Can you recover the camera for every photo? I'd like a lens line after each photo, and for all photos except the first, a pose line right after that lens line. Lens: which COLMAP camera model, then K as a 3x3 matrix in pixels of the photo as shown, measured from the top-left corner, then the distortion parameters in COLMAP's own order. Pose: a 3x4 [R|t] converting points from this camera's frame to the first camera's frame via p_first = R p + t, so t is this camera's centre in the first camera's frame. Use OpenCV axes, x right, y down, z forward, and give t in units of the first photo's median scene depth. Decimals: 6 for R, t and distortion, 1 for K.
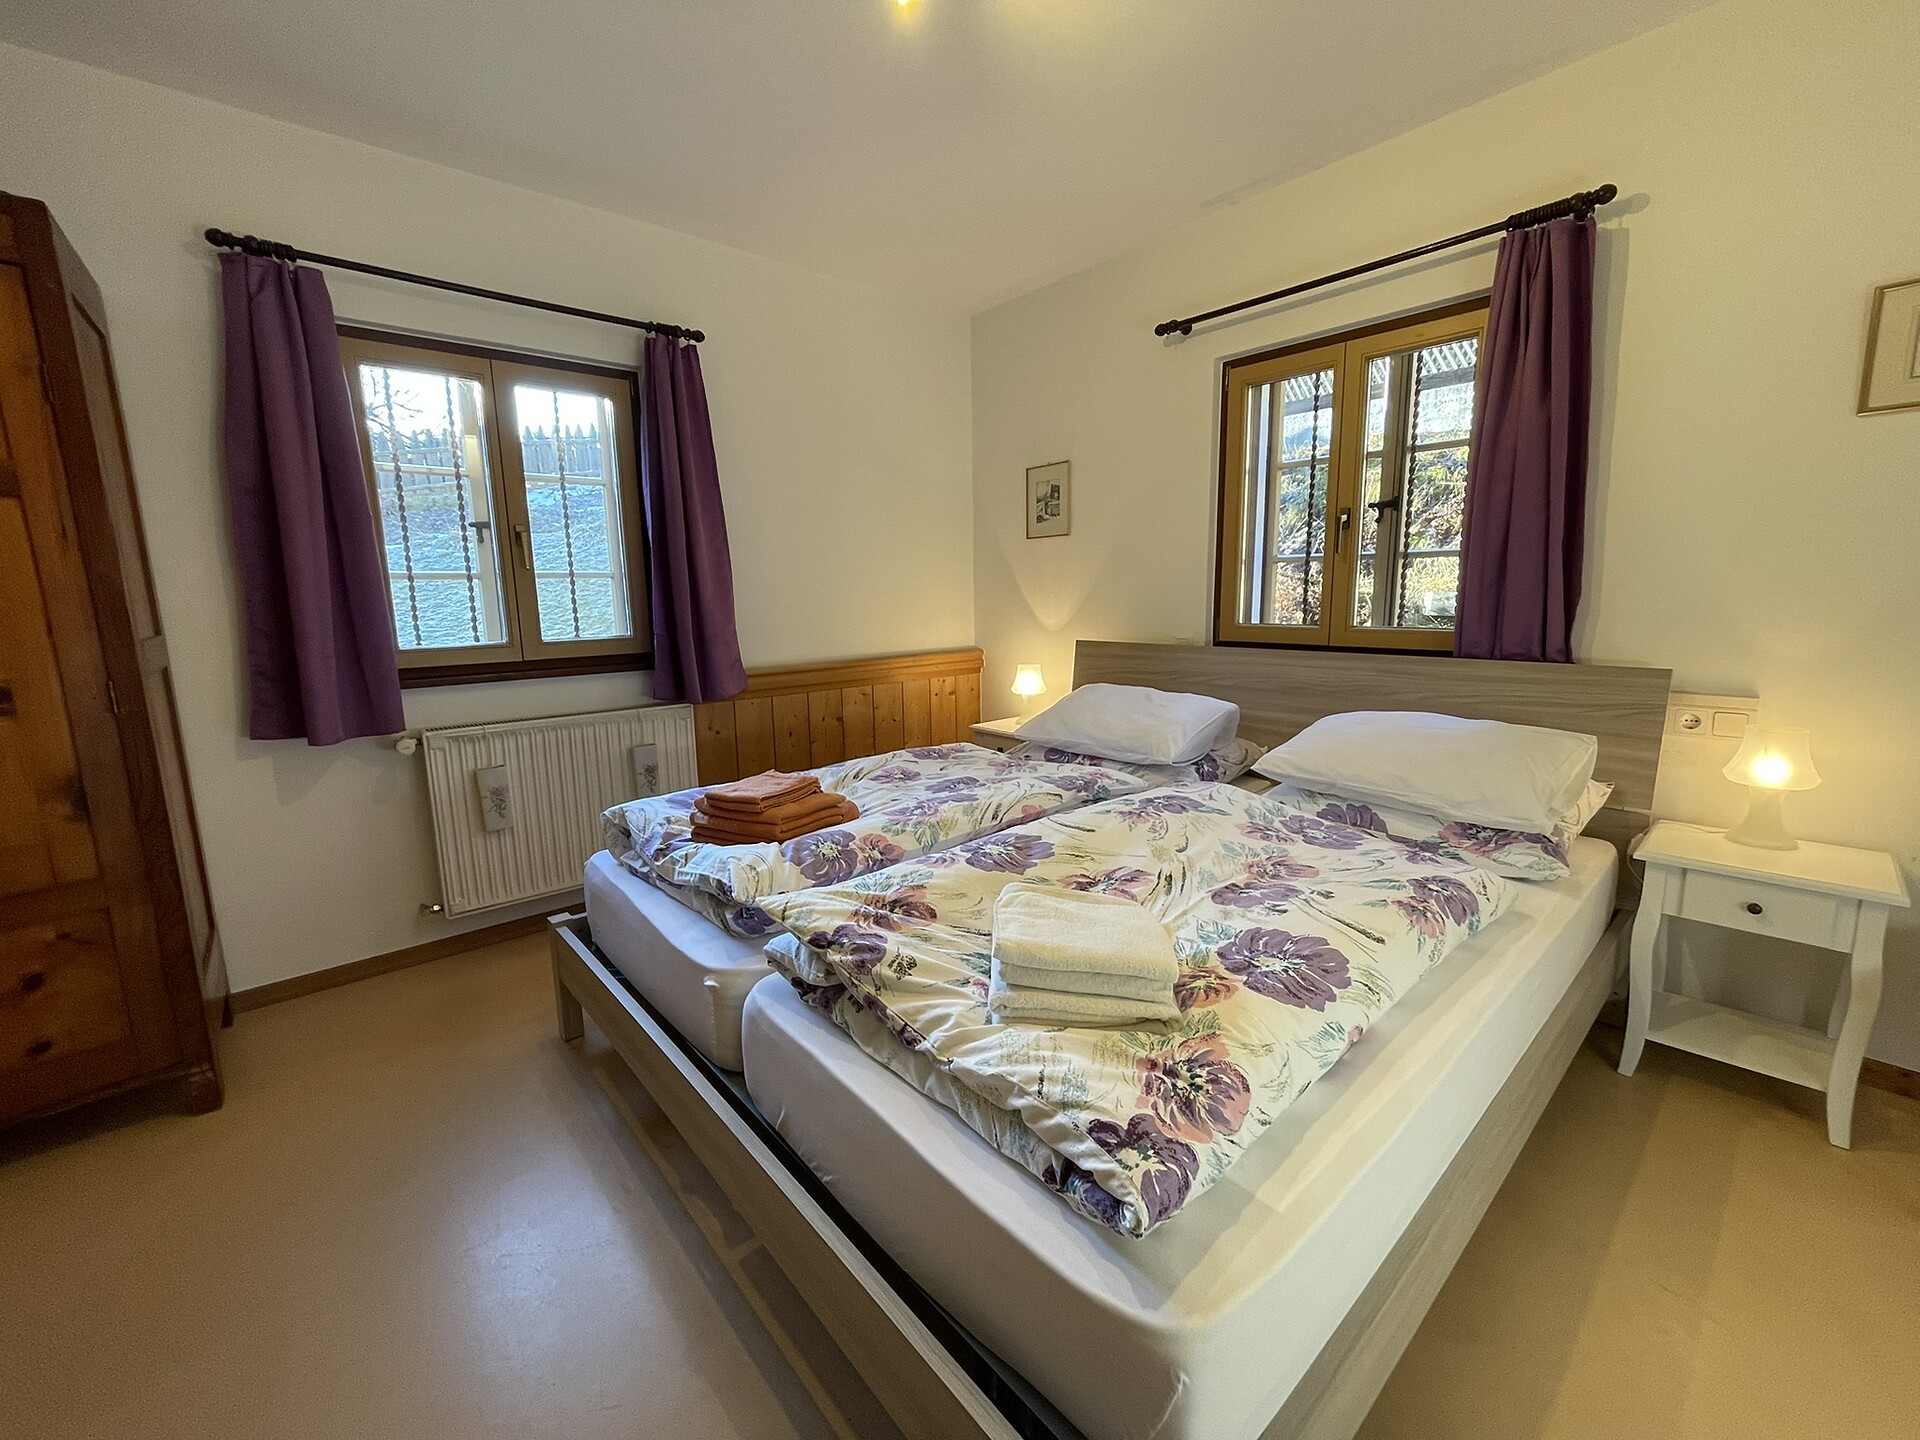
lens RADIAL K [[773.4, 0, 958.5], [0, 773.4, 717.0], [0, 0, 1]] dist [-0.001076, -0.000201]
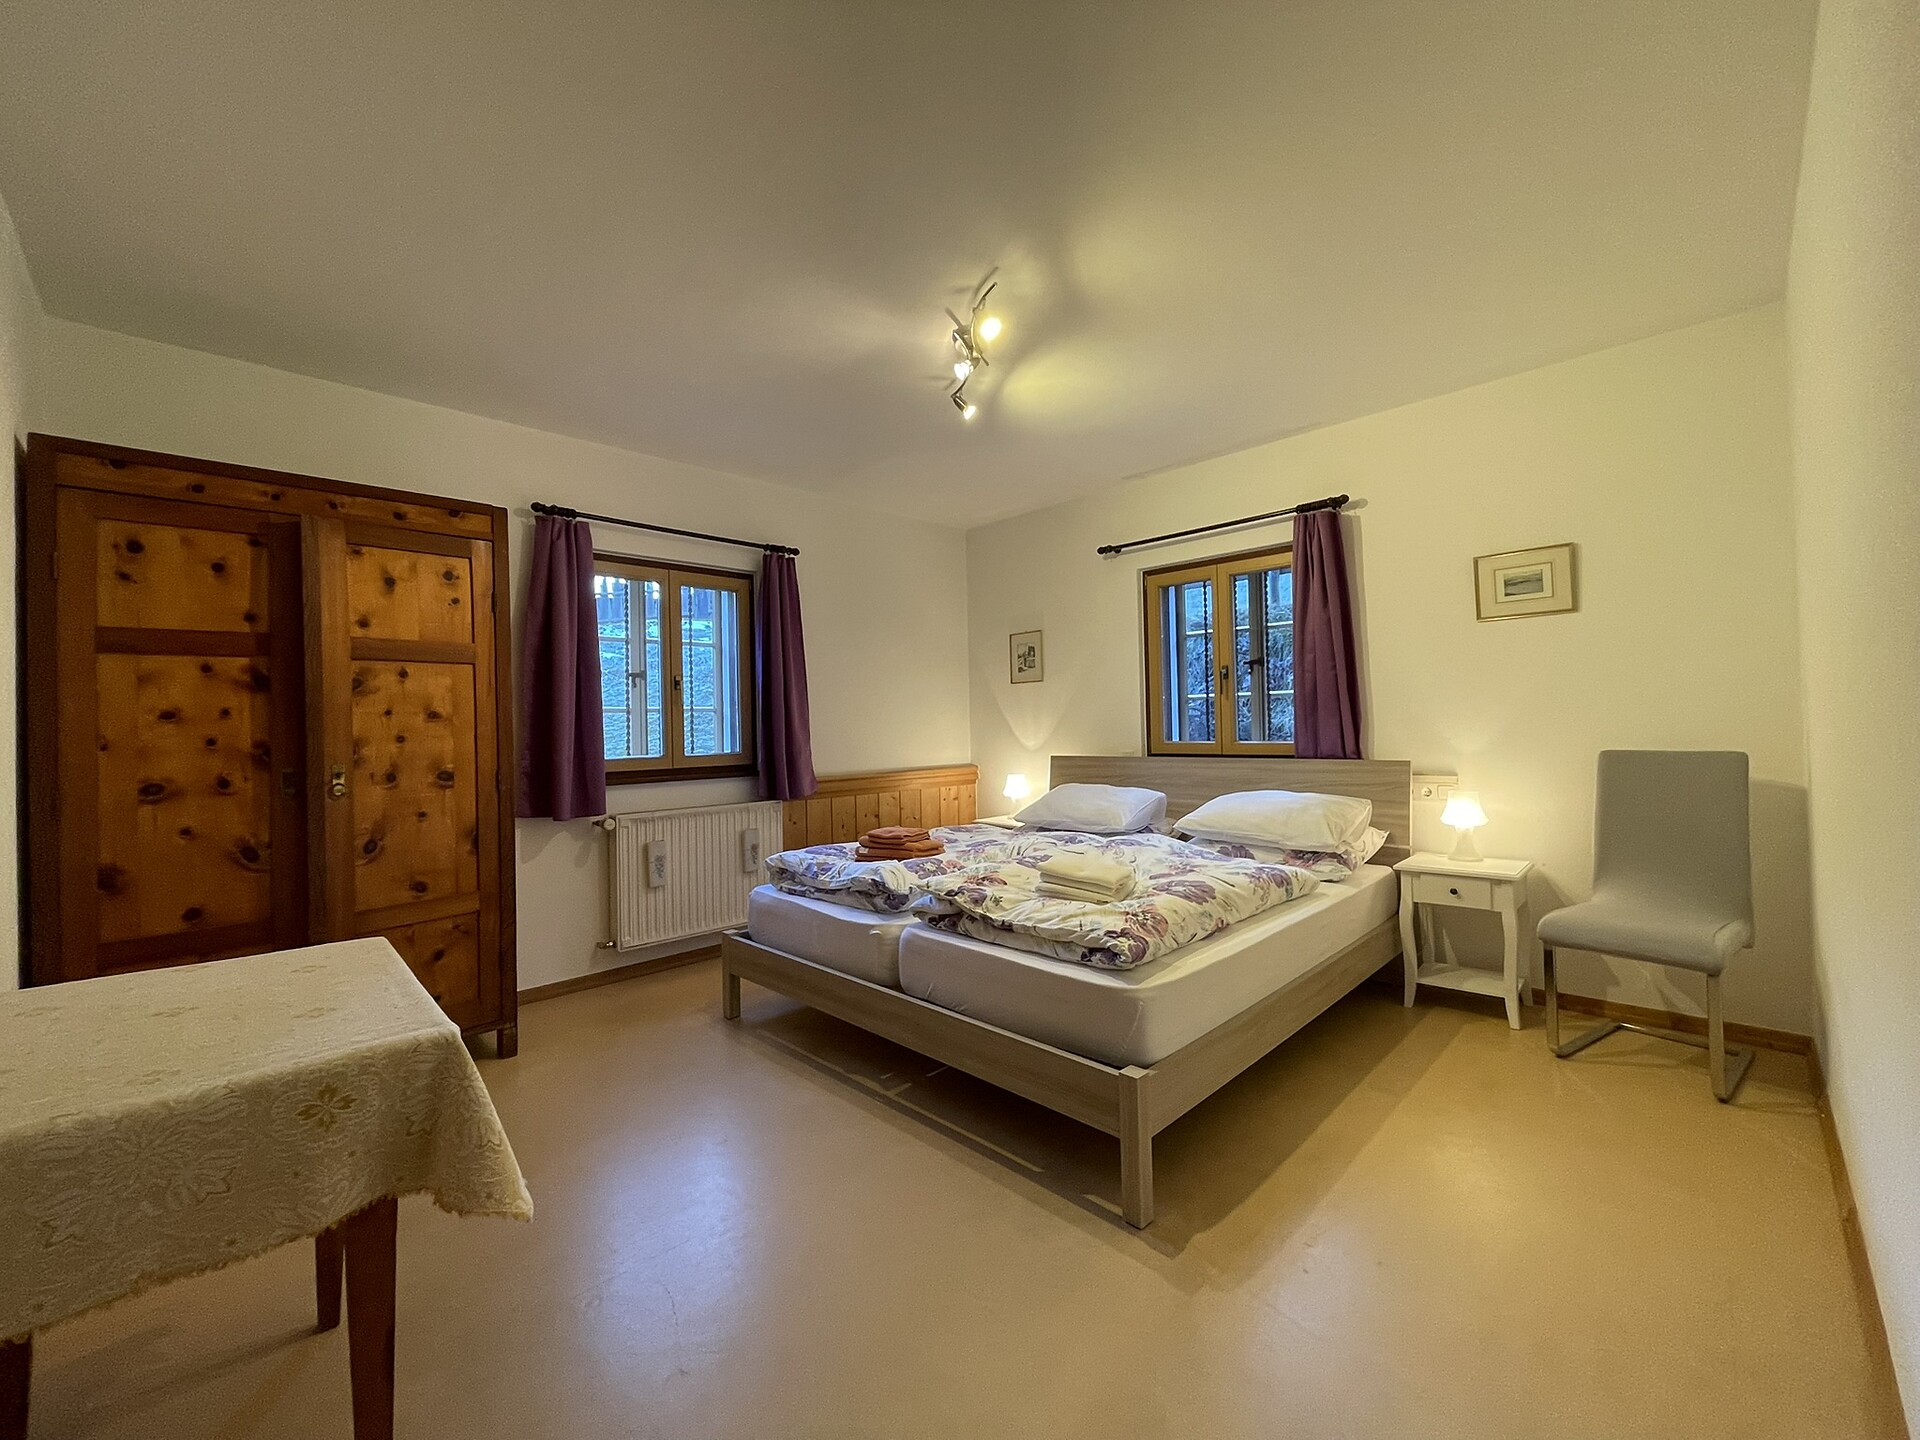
lens RADIAL K [[773.4, 0, 958.5], [0, 773.4, 717.0], [0, 0, 1]] dist [-0.001076, -0.000201]
pose [[0.997631, -0.003281, 0.068709, -0.155818], [0.015414, 0.984124, -0.176812, 0.108589], [-0.067038, 0.177452, 0.981843, -0.522567]]
